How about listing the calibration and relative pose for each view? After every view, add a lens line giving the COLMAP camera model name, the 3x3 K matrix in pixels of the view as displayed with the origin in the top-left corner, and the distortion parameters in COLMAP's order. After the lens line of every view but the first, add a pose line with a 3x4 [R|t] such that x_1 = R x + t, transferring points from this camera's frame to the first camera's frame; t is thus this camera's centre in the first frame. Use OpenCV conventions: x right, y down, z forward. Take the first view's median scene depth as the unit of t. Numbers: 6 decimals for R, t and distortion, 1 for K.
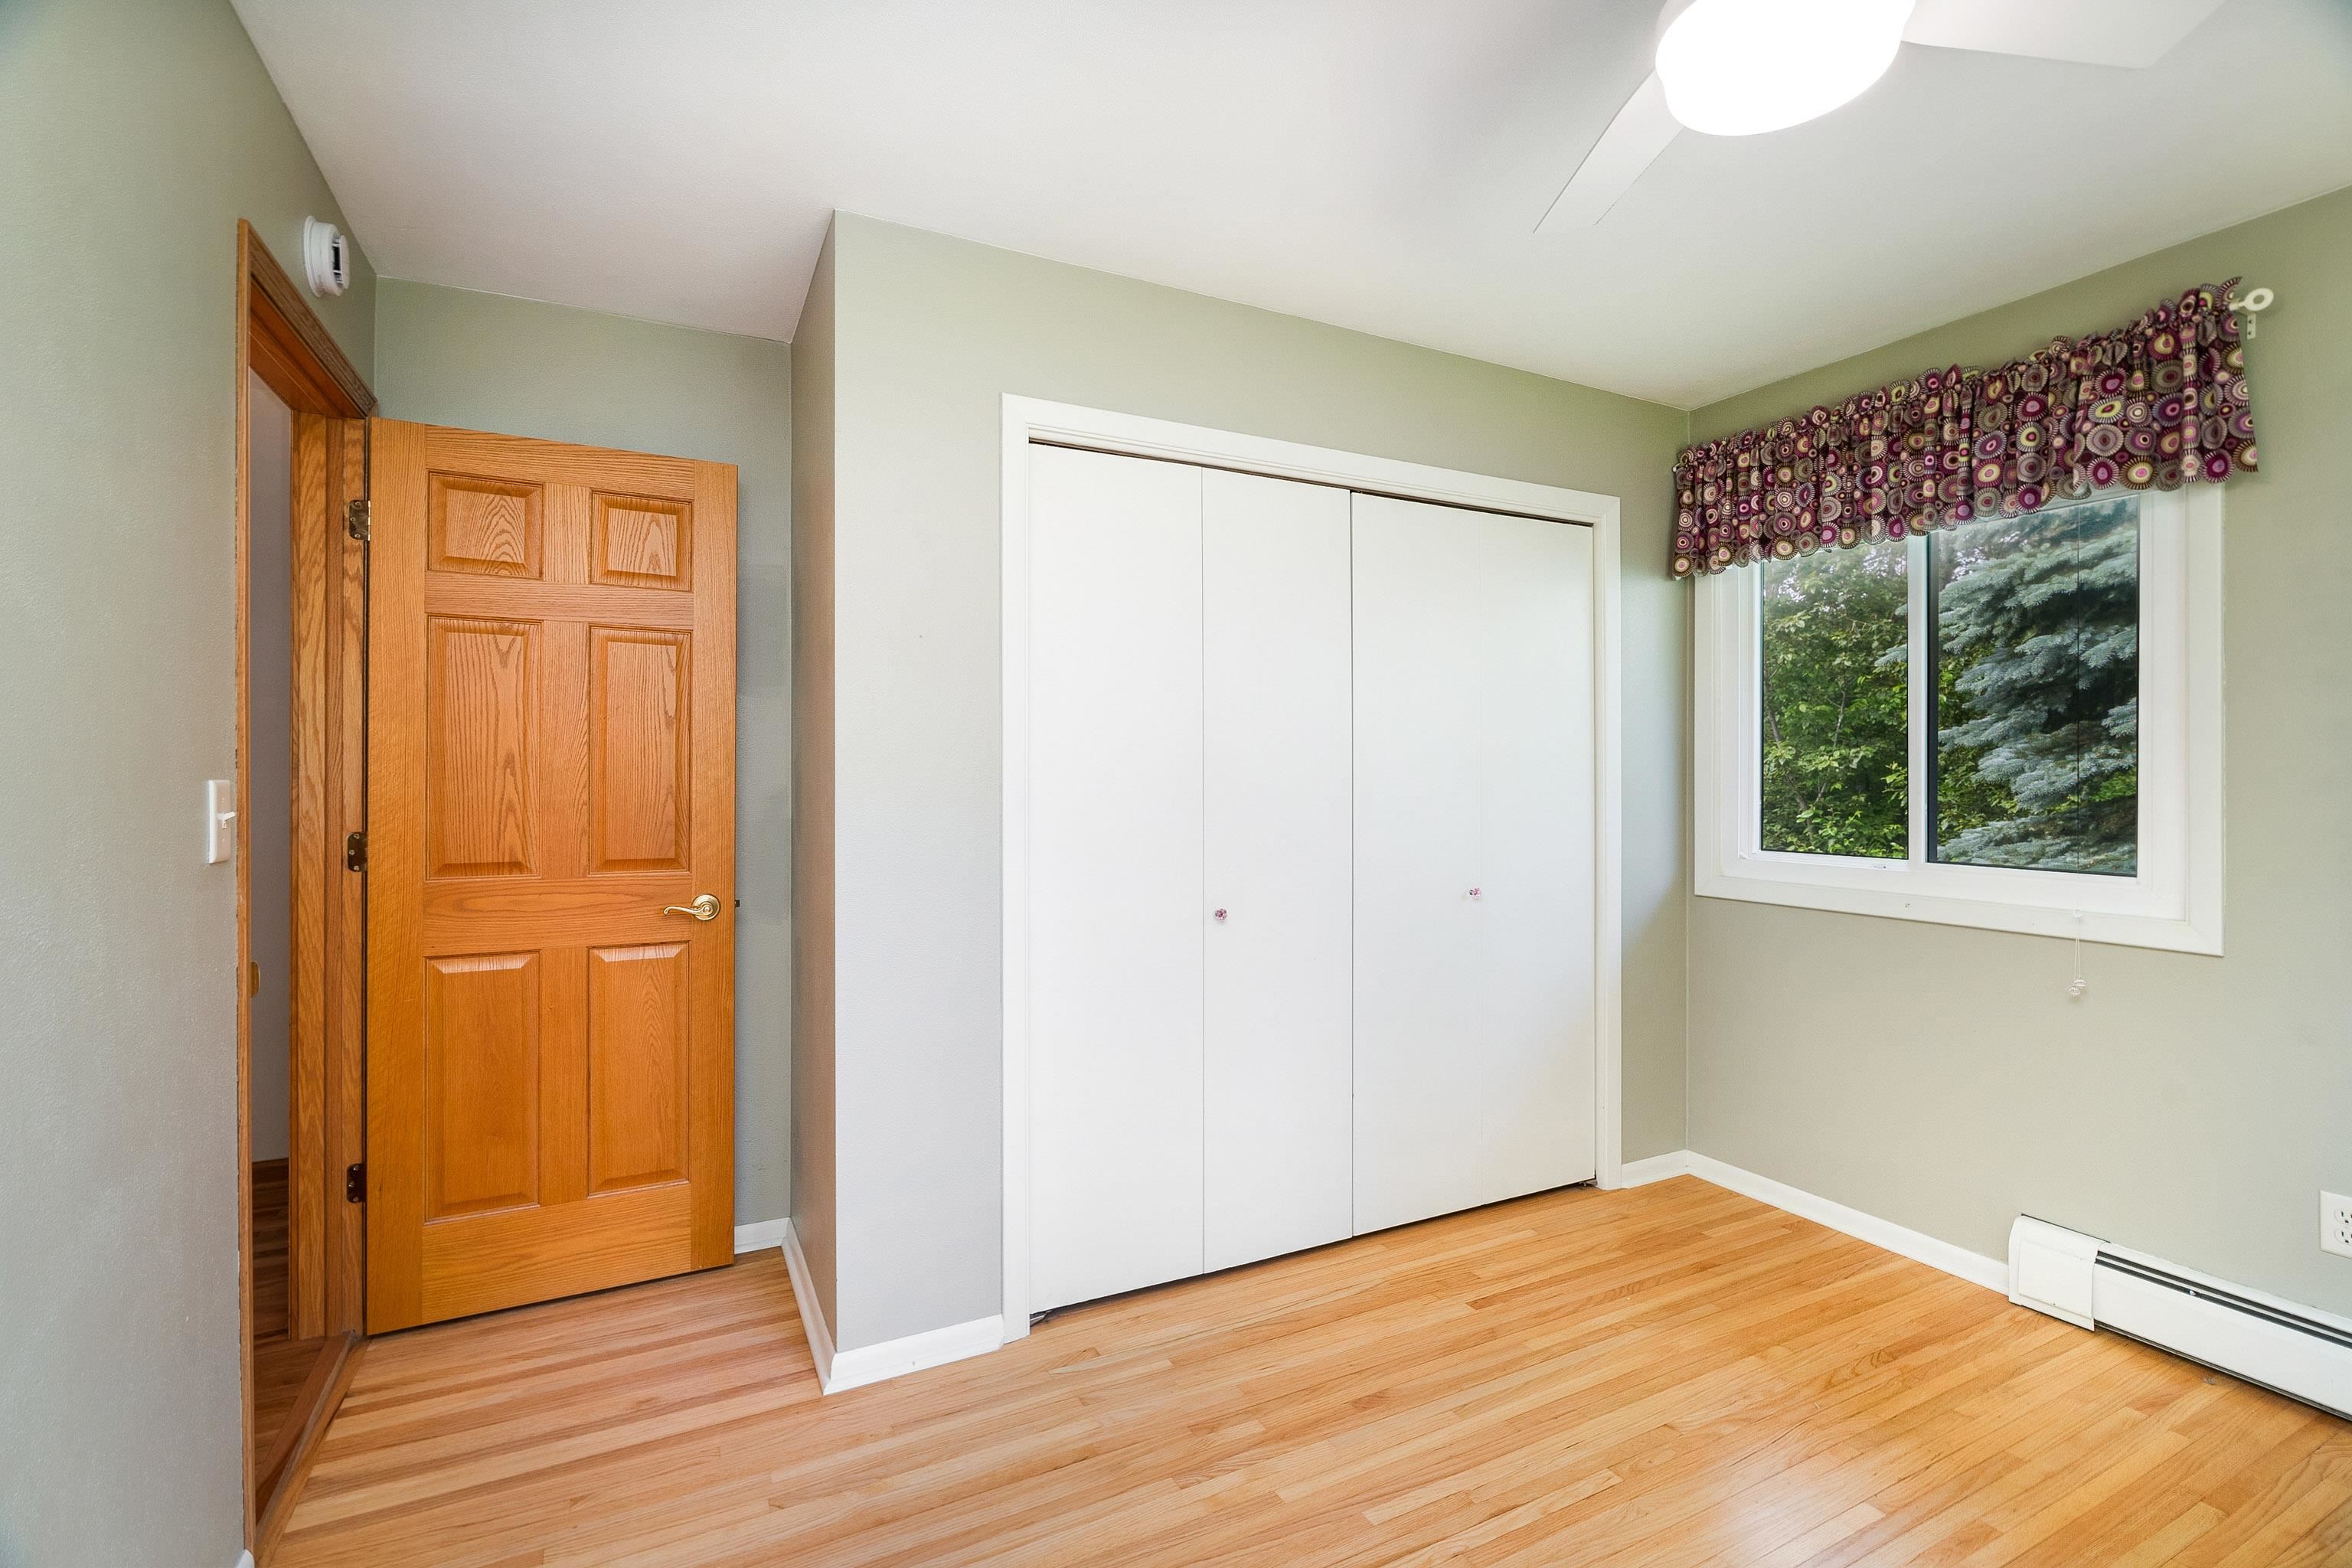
lens RADIAL K [[1086.2, 0, 1184.0], [0, 1086.2, 772.8], [0, 0, 1]] dist [0.000040, 0.003366]
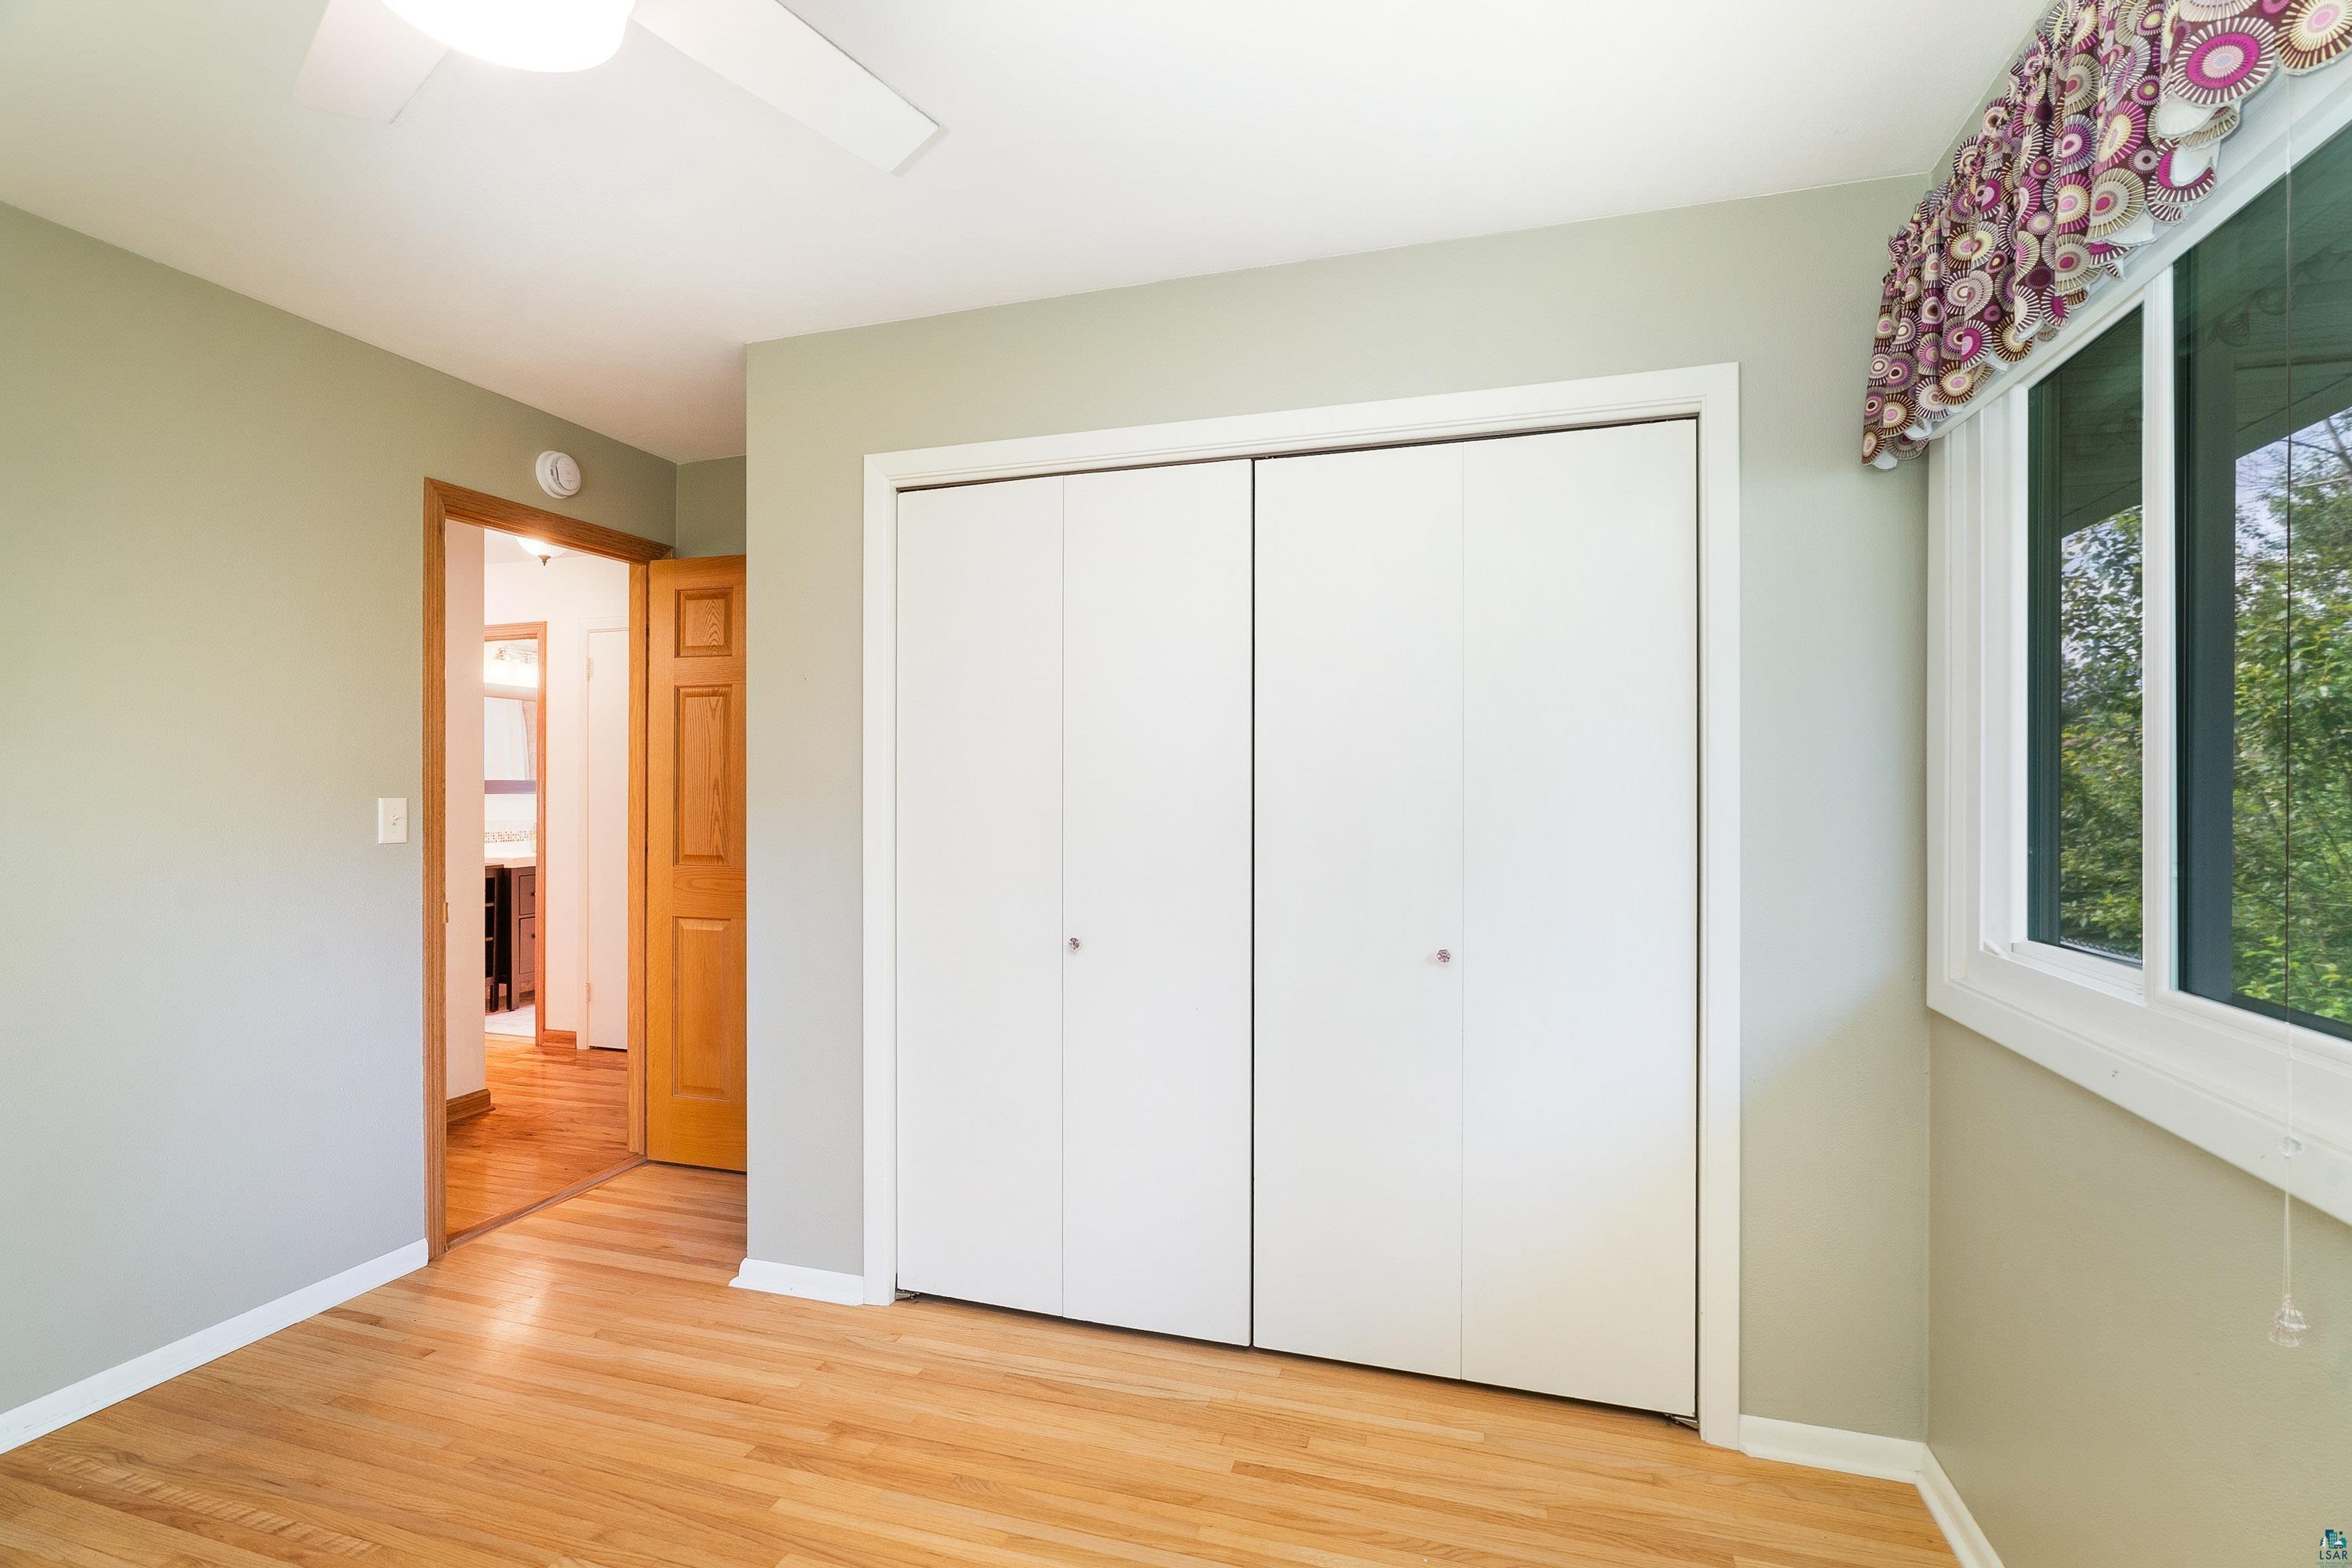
lens RADIAL K [[1086.2, 0, 1125.2], [0, 1086.2, 789.7], [0, 0, 1]] dist [0.000040, 0.003366]
pose [[0.699388, -0.000241, -0.714742, 0.795780], [-0.000261, 1.000000, -0.000592, -0.003617], [0.714742, 0.000601, 0.699388, 0.395488]]
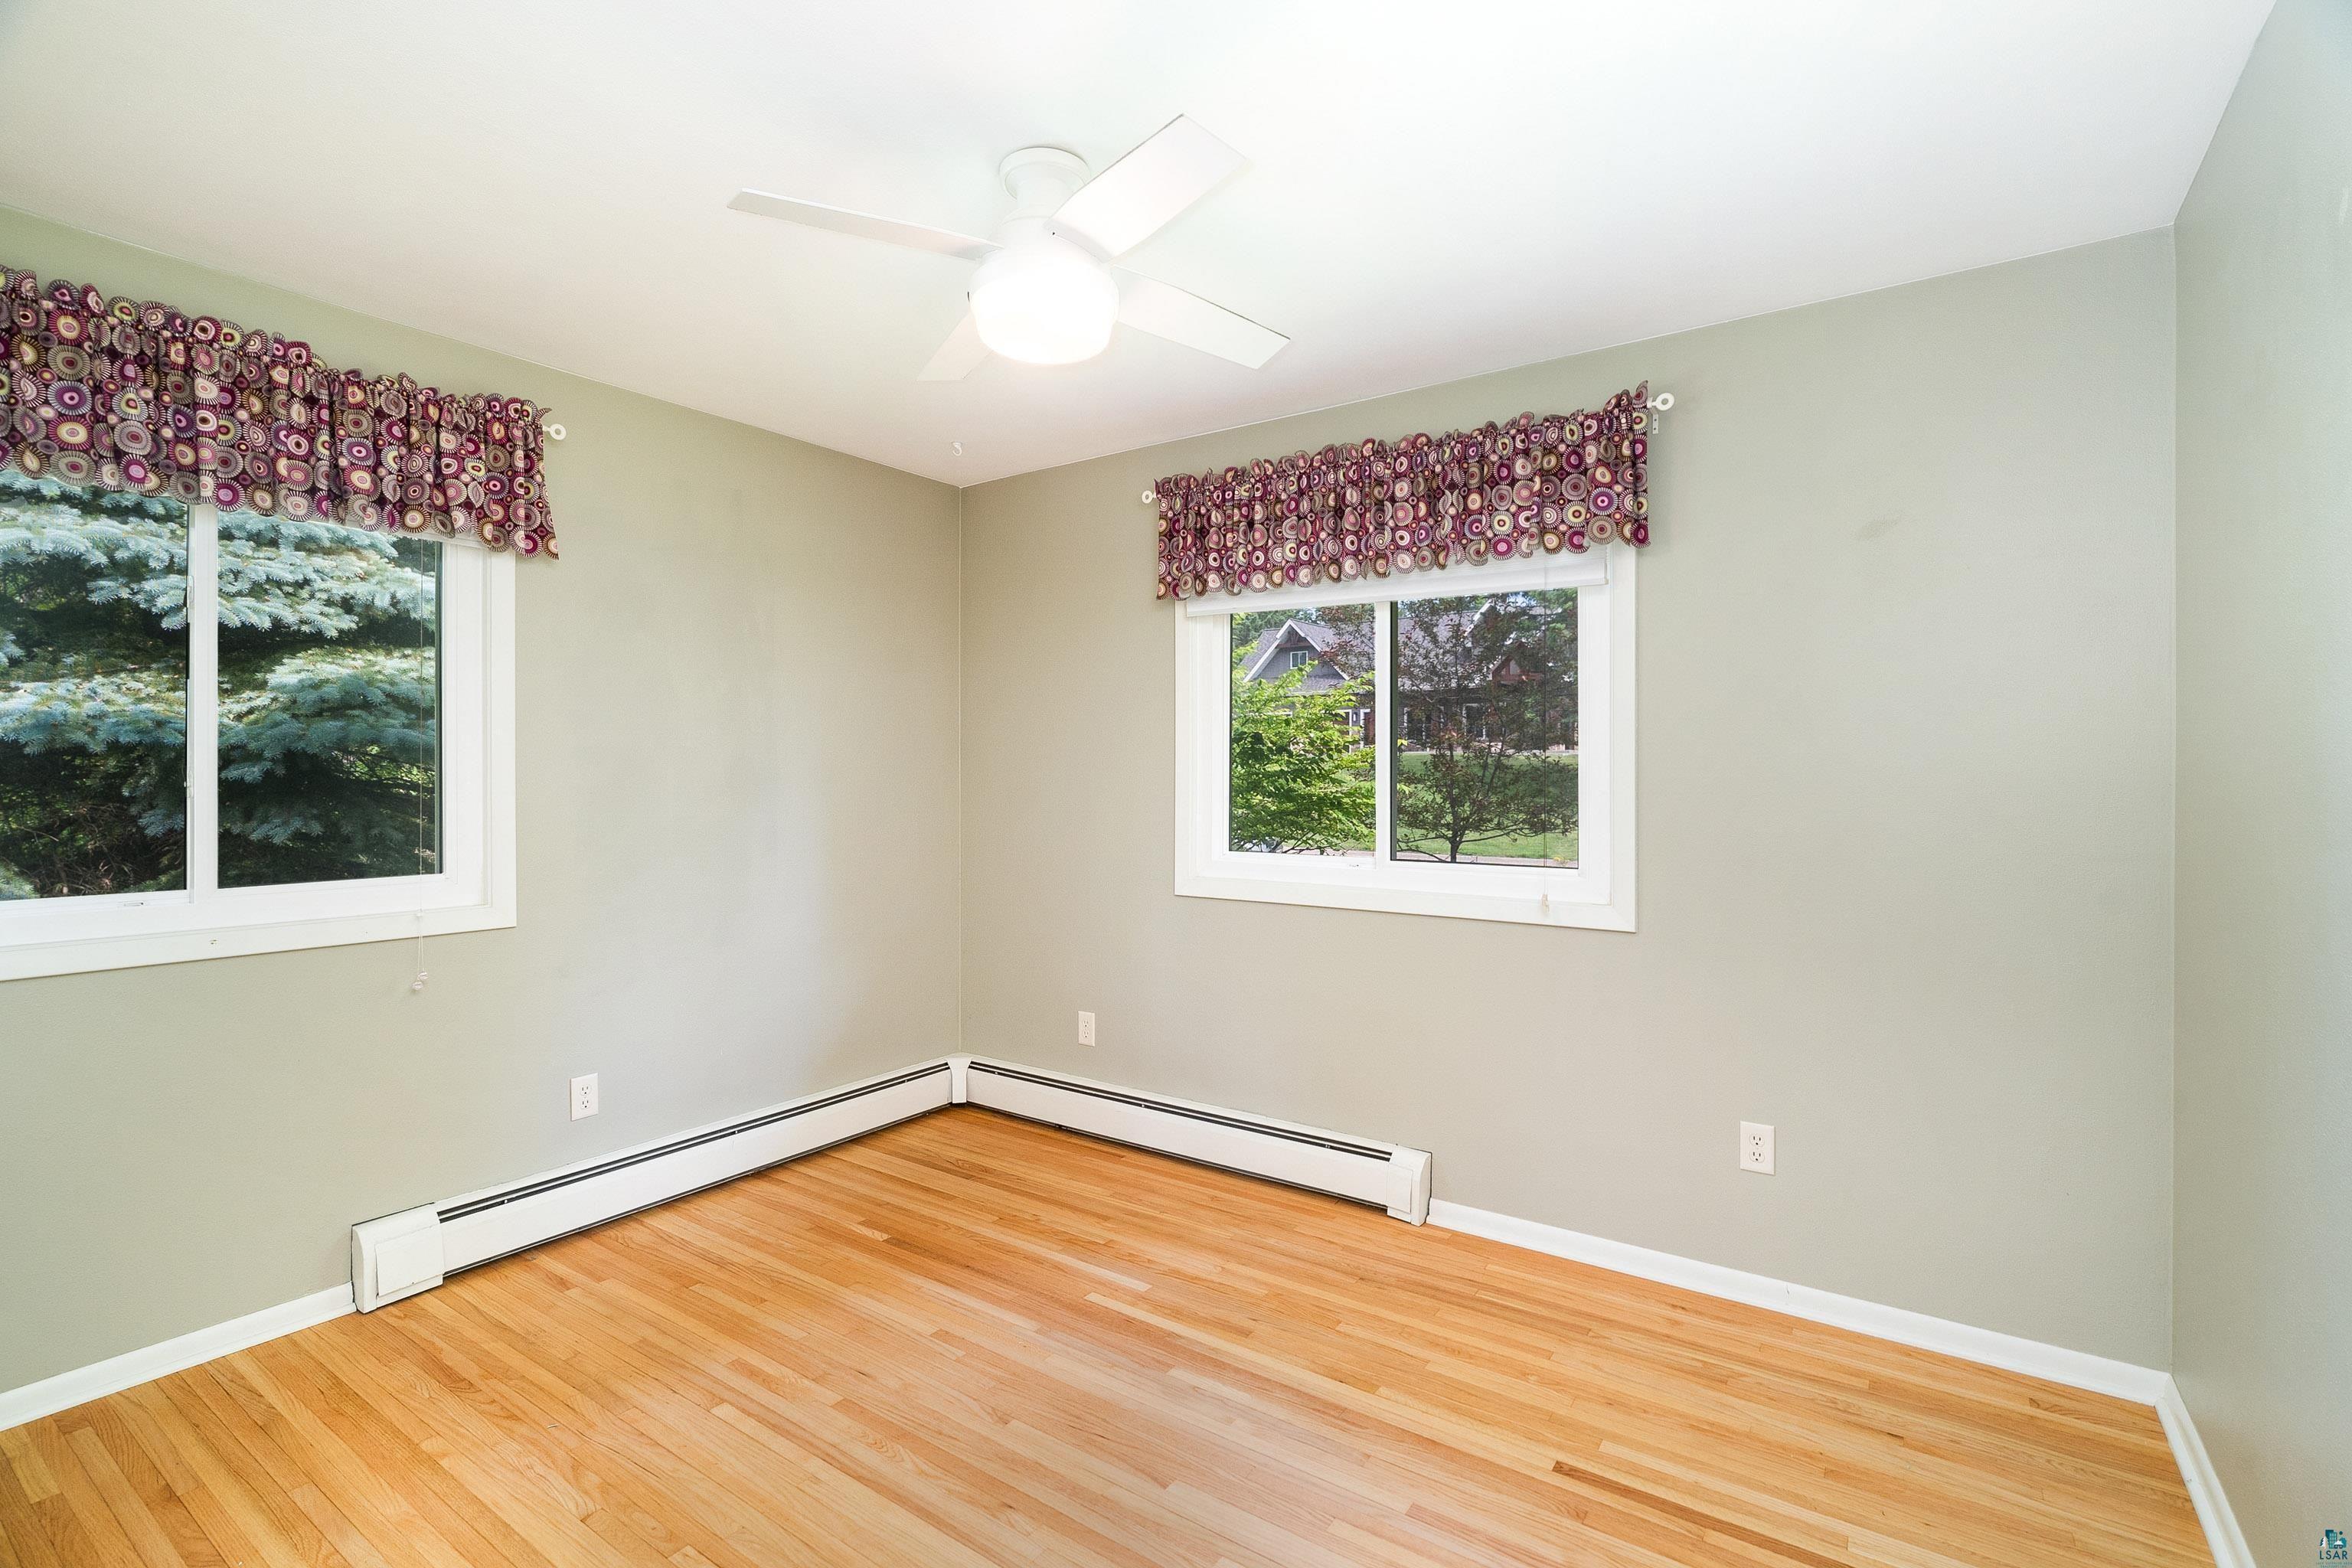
lens RADIAL K [[1086.2, 0, 1149.7], [0, 1086.2, 779.5], [0, 0, 1]] dist [0.000040, 0.003366]
pose [[-0.449432, -0.002246, 0.893312, -0.471566], [0.002394, 0.999990, 0.003719, -0.006723], [-0.893311, 0.003810, -0.449422, 0.829141]]
